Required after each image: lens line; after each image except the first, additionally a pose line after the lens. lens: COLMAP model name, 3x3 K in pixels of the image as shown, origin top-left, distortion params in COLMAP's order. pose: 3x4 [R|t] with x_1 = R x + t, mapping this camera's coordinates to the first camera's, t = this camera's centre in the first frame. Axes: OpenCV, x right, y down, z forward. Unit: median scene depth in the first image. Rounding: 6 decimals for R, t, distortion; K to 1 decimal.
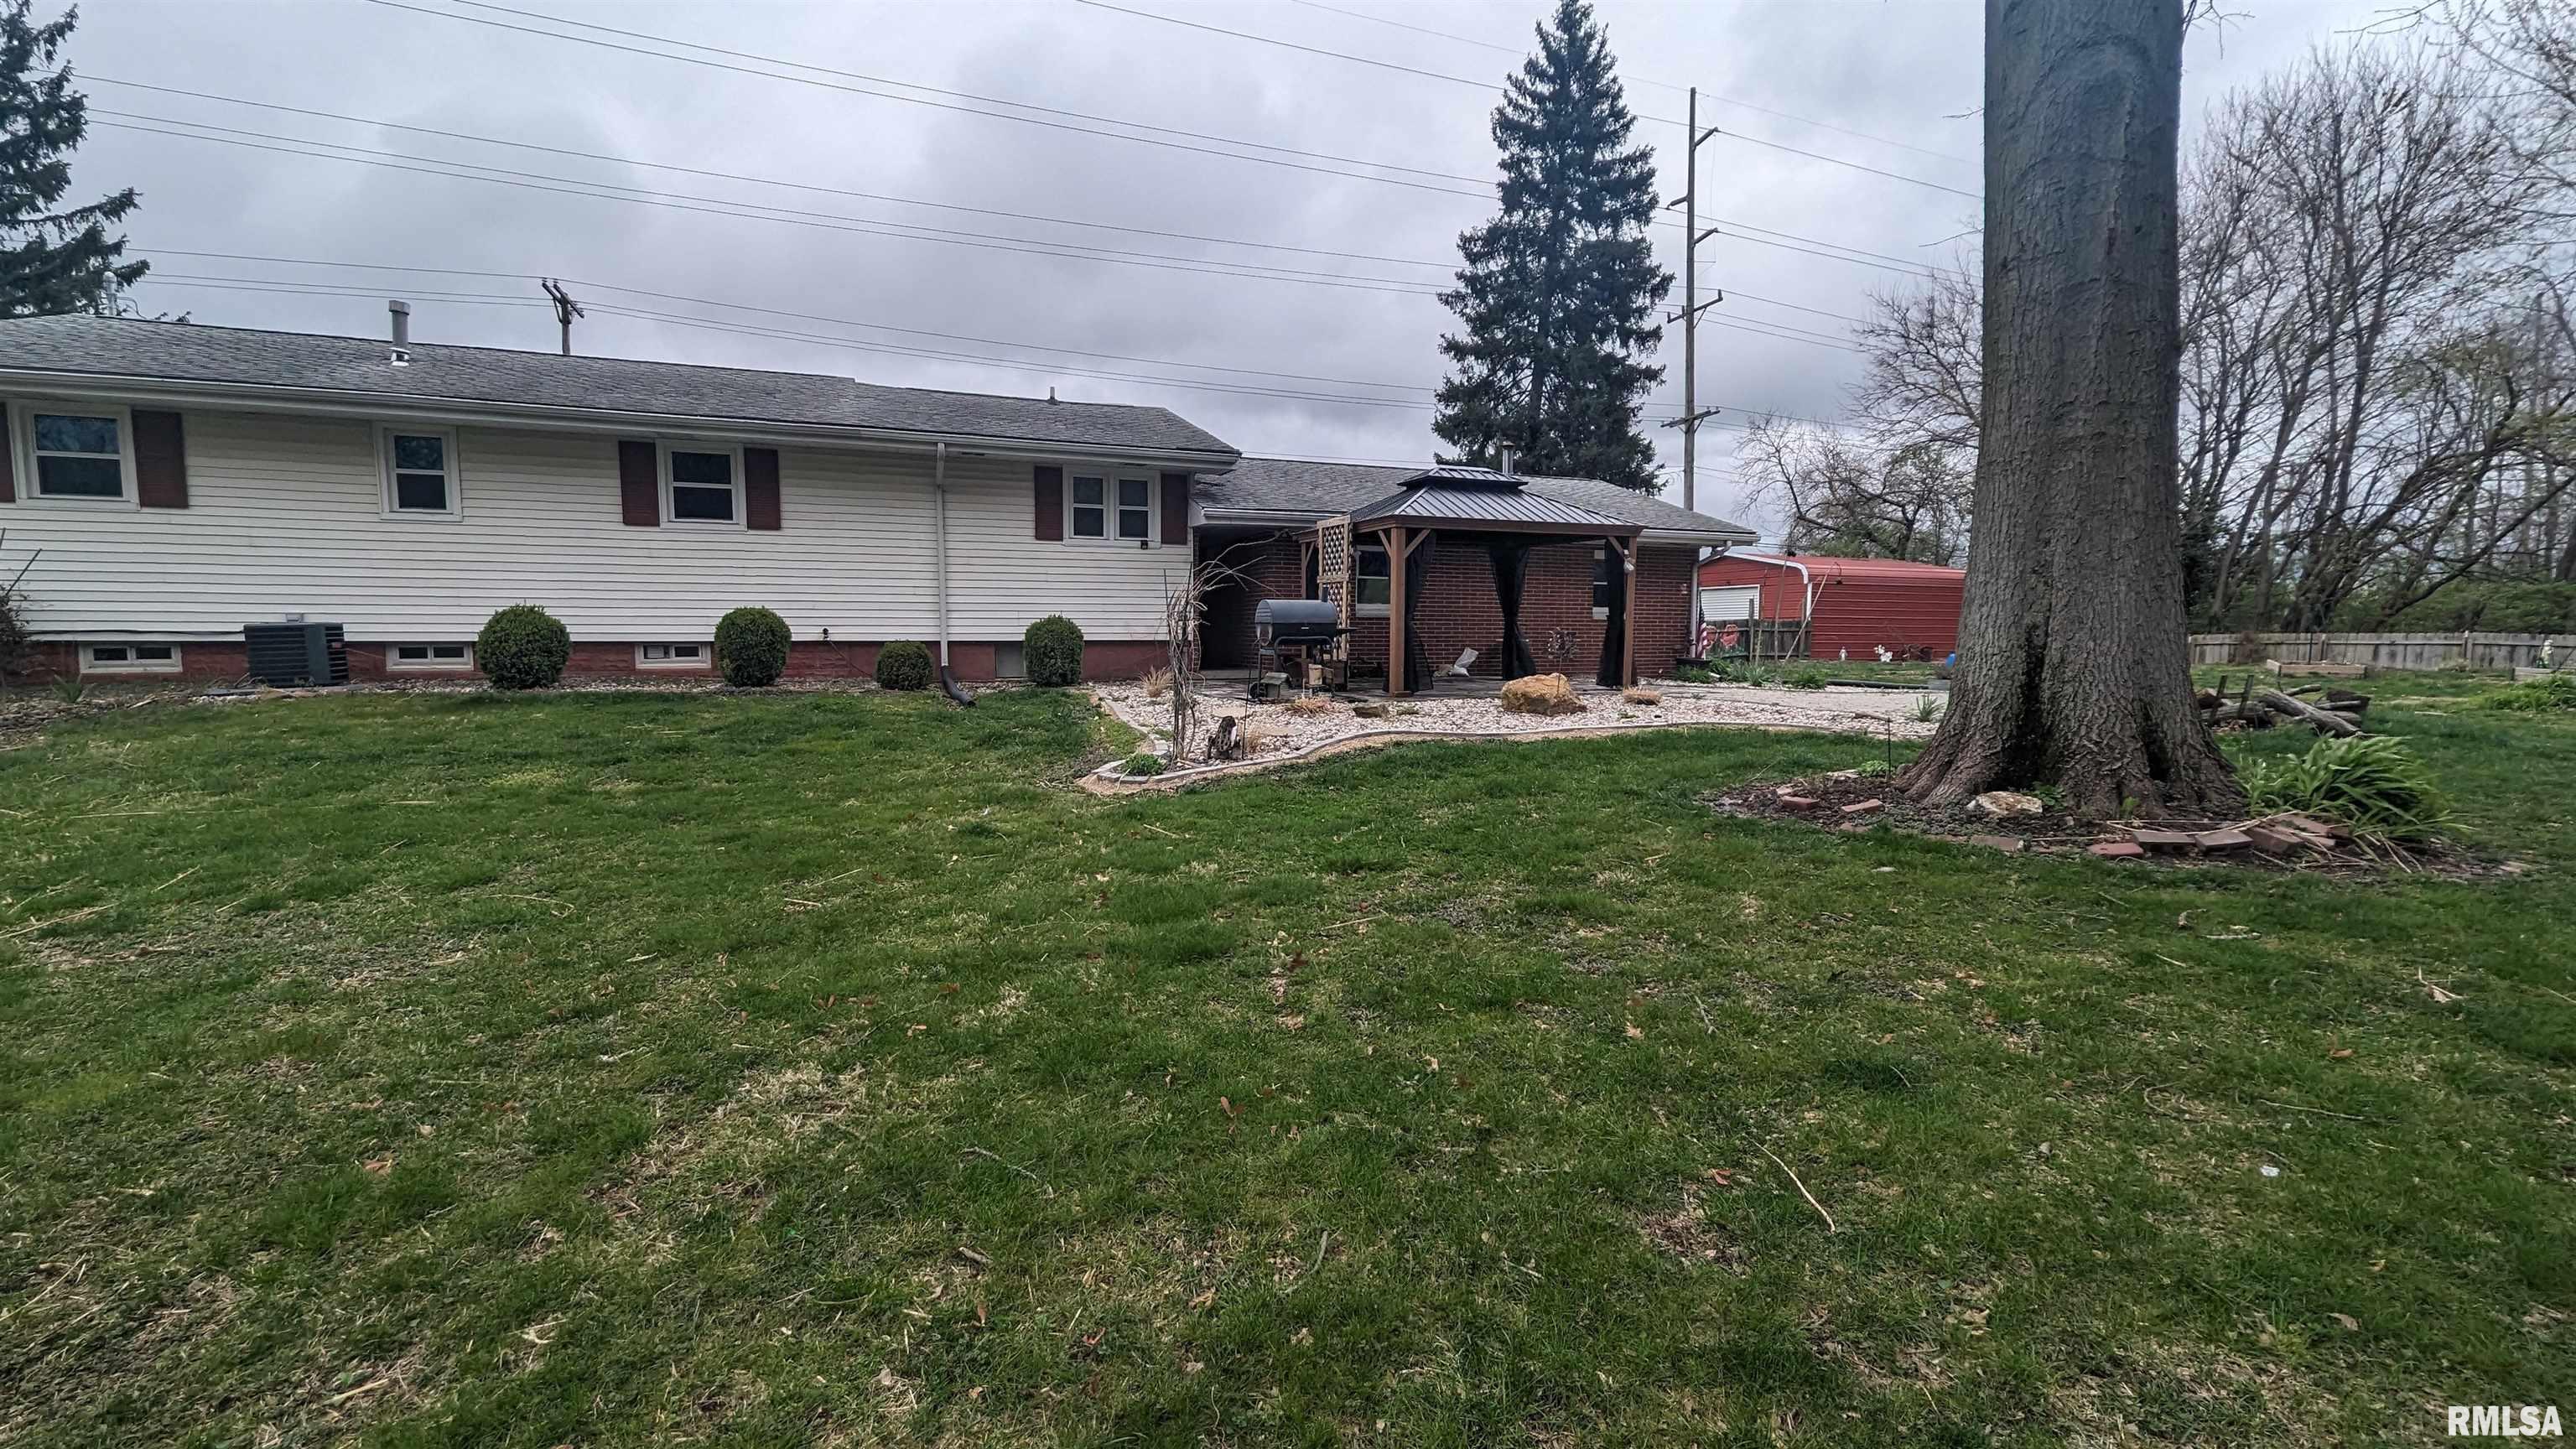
lens RADIAL K [[1064.0, 0, 1275.6], [0, 1064.0, 716.1], [0, 0, 1]] dist [0.003342, -0.000161]
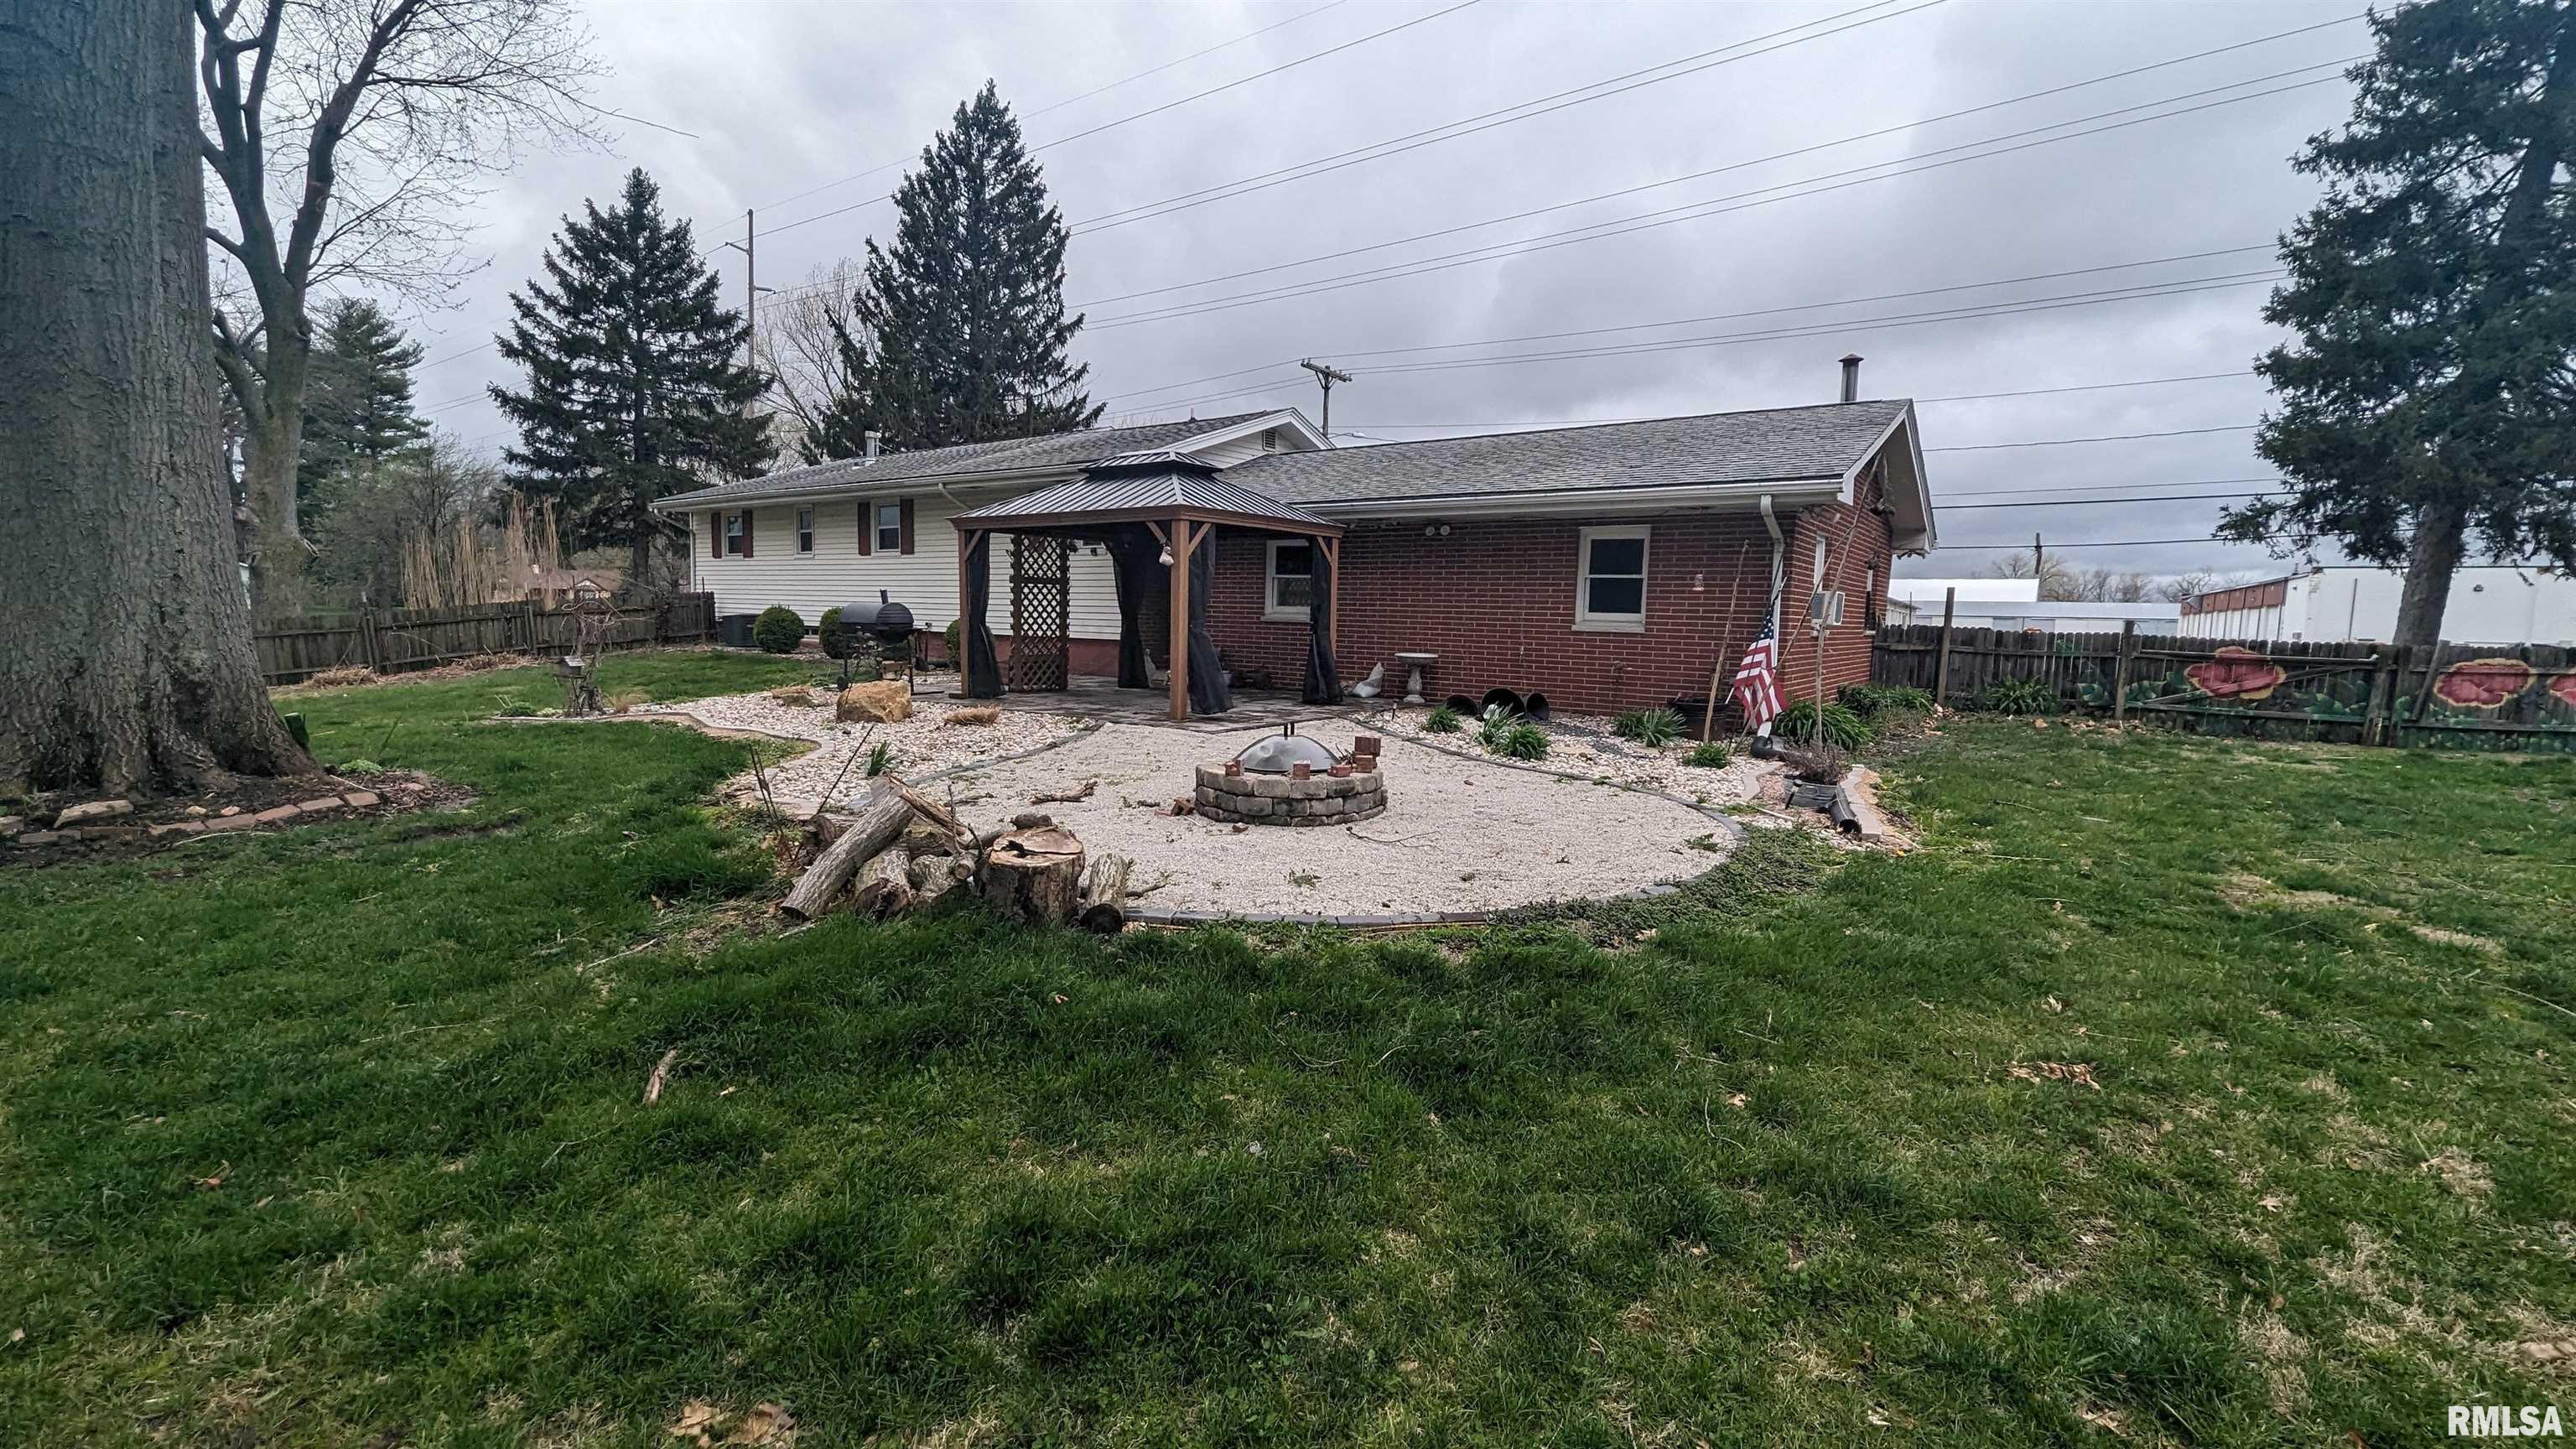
lens RADIAL K [[1064.0, 0, 1275.6], [0, 1064.0, 716.1], [0, 0, 1]] dist [0.003342, -0.000161]
pose [[0.539405, 0.089639, -0.837261, 0.924017], [-0.090539, 0.994727, 0.048168, -0.063368], [0.837165, 0.049822, 0.544677, 0.569741]]
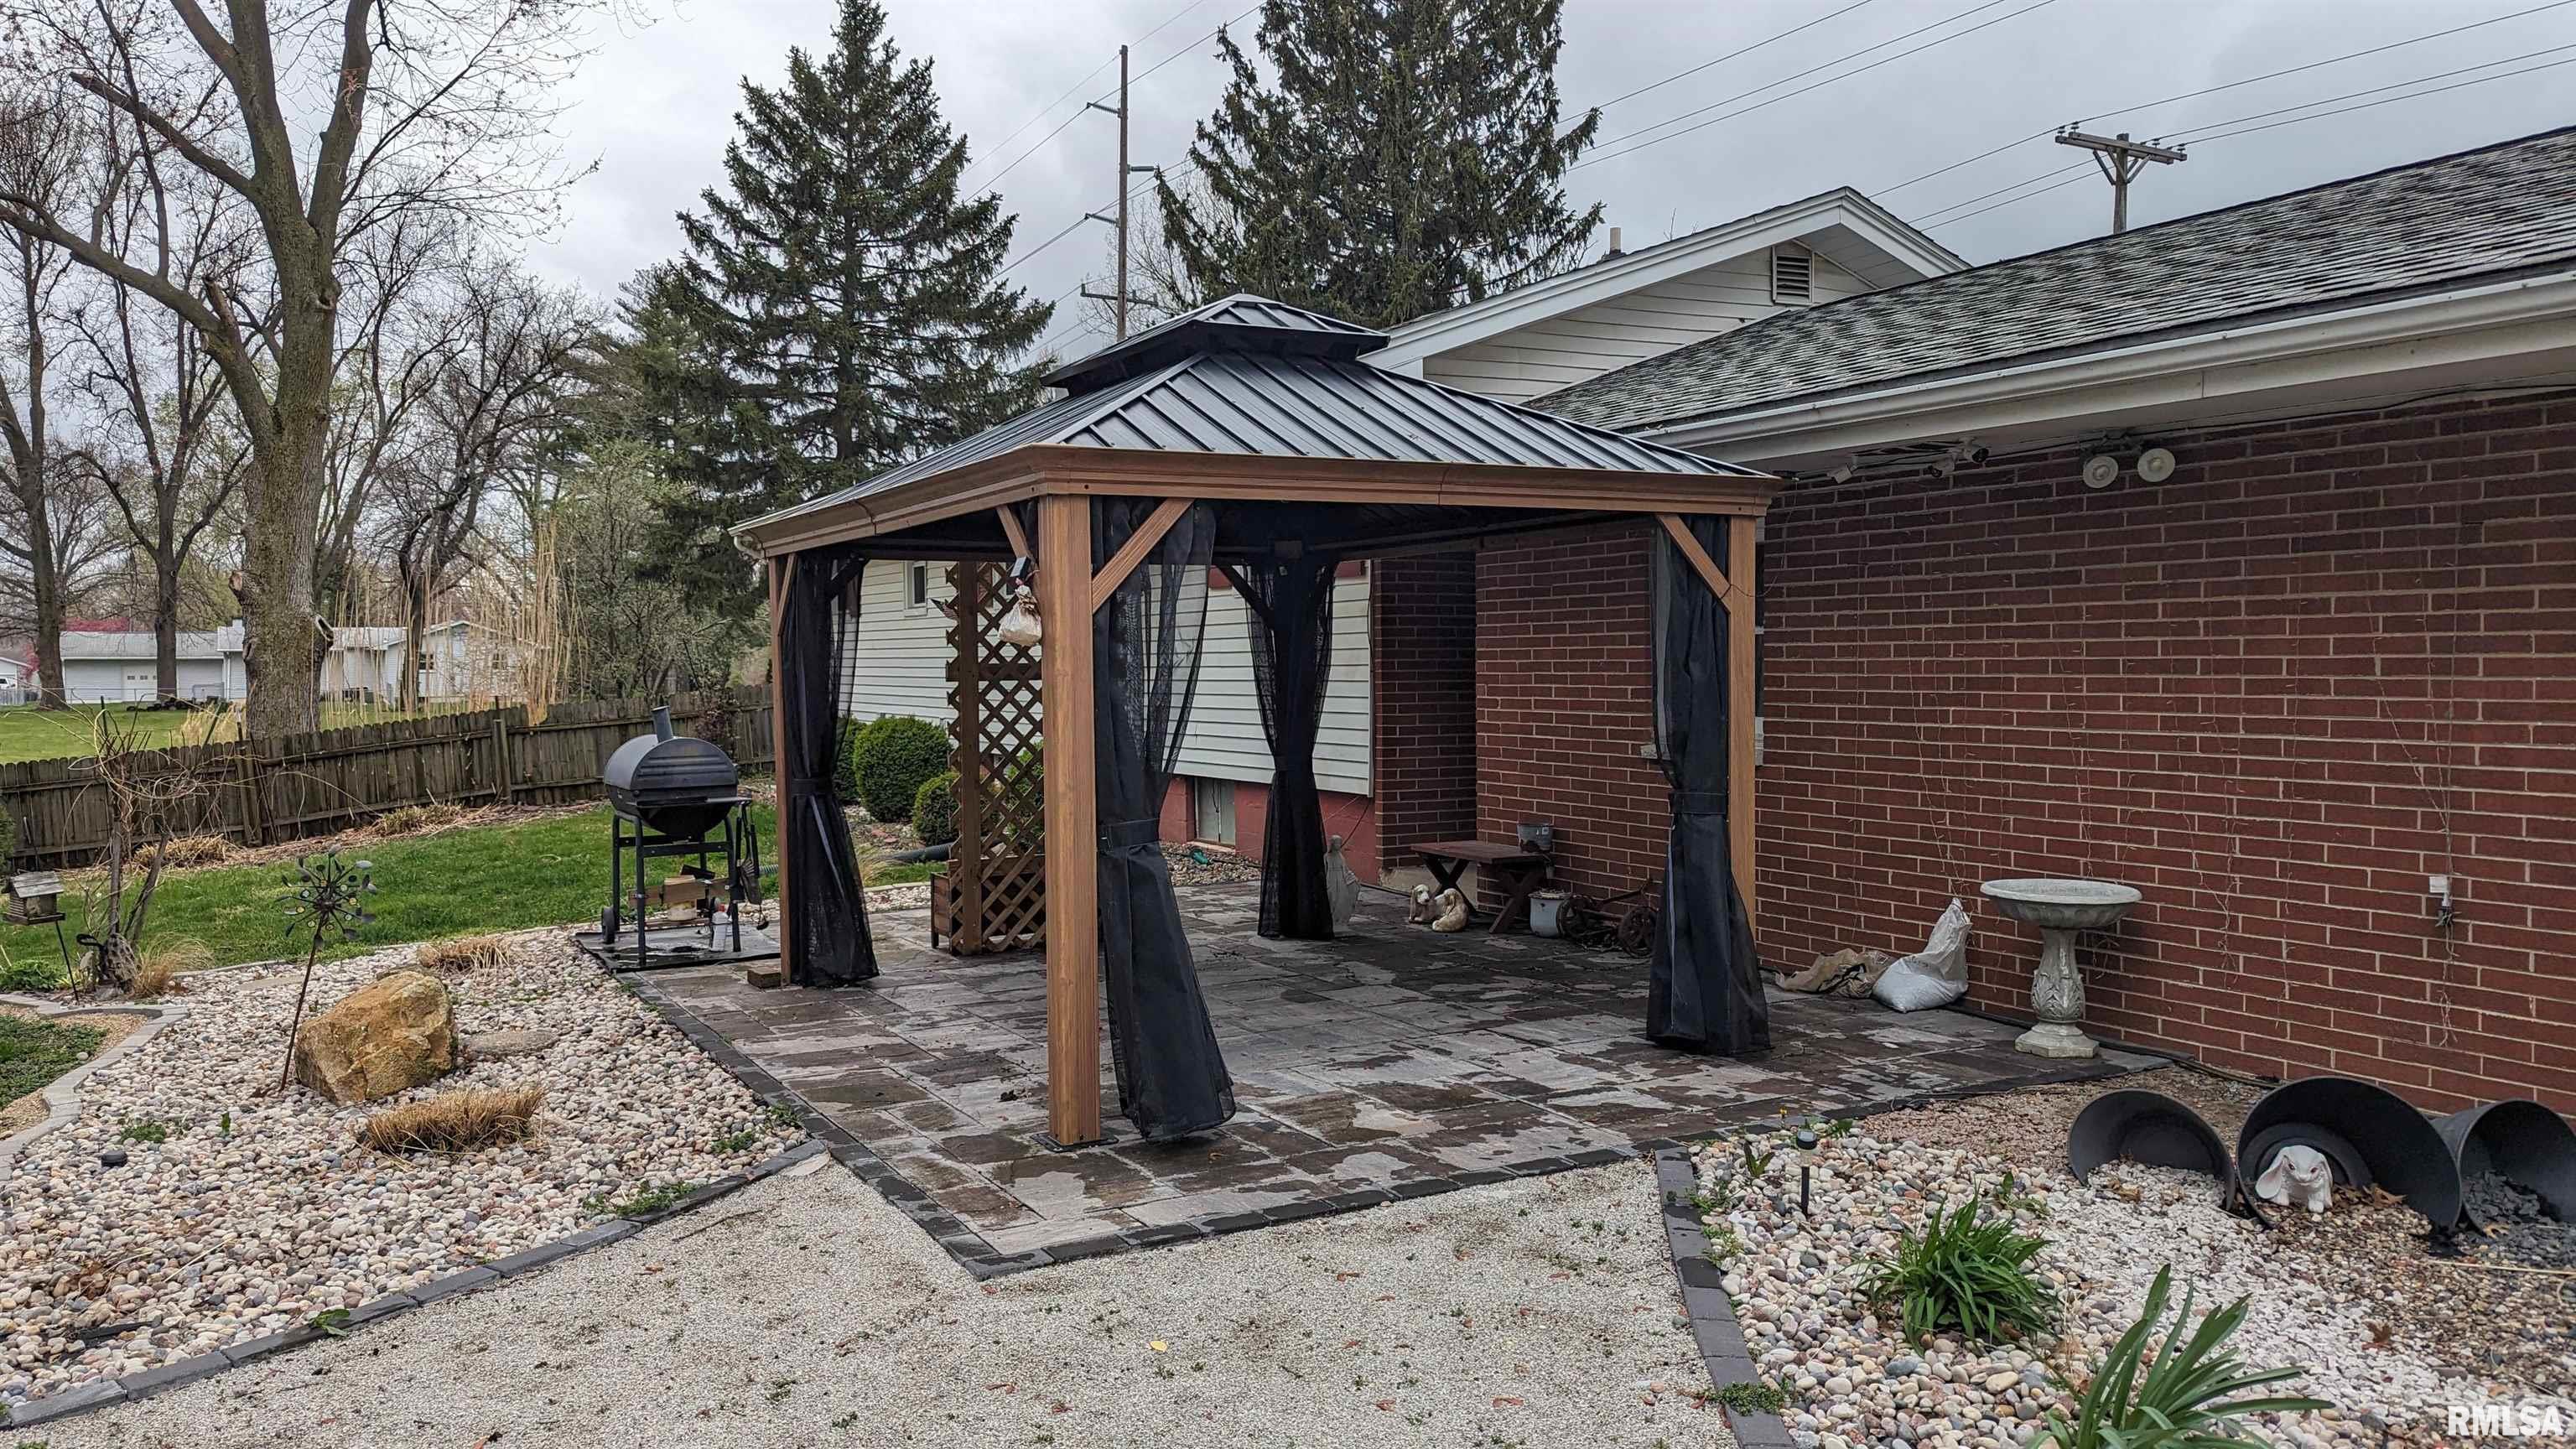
lens RADIAL K [[1785.2, 0, 1288.0], [0, 1785.2, 724.5], [0, 0, 1]] dist [0.051952, -0.000131]
pose [[0.137605, 0.033892, -0.989907, 0.654844], [-0.069064, 0.997310, 0.024545, -0.119014], [0.988076, 0.064989, 0.139576, 0.890970]]
